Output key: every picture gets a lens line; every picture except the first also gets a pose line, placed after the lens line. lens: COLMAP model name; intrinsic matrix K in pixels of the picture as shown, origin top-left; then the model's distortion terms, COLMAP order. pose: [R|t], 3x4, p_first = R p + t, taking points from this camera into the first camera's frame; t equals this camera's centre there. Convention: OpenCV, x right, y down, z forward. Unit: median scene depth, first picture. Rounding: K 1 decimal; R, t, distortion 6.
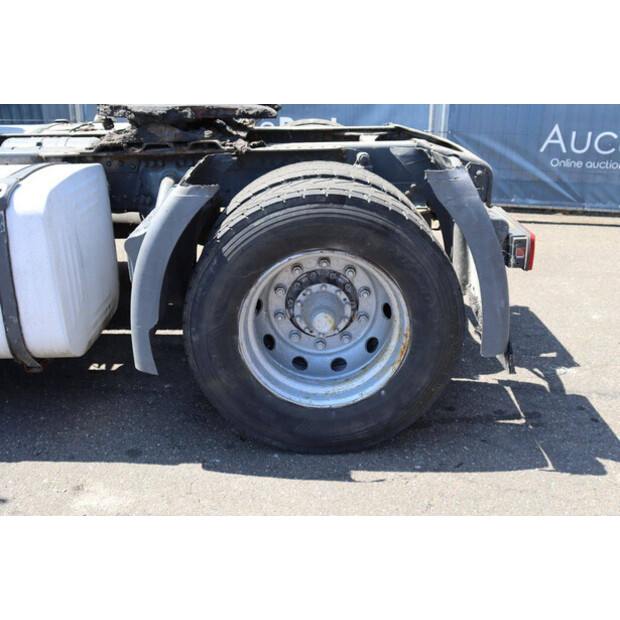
lens RADIAL K [[639.8, 0, 310.0], [0, 639.8, 310.0], [0, 0, 1]] dist [-0.001559, 0.000059]
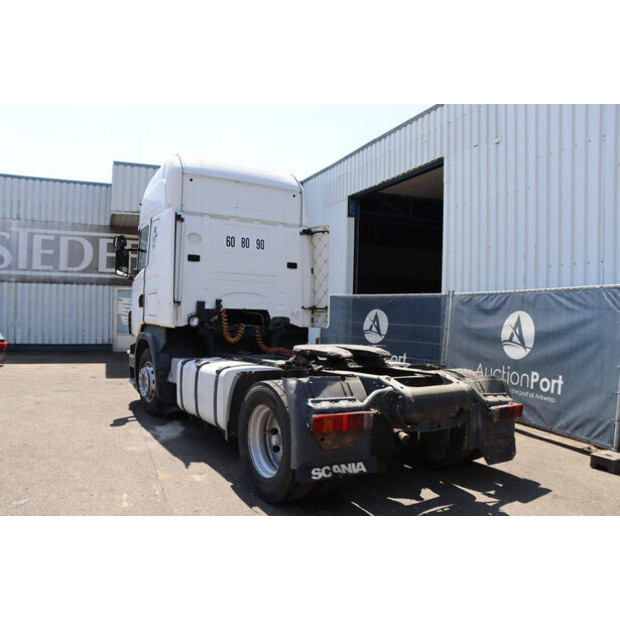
lens RADIAL K [[511.5, 0, 310.0], [0, 511.5, 310.0], [0, 0, 1]] dist [-0.163908, 0.141828]
pose [[0.526603, 0.004769, -0.850098, 1.539187], [-0.336593, 0.919432, -0.203348, -0.079214], [0.780637, 0.393221, 0.485781, 0.037867]]
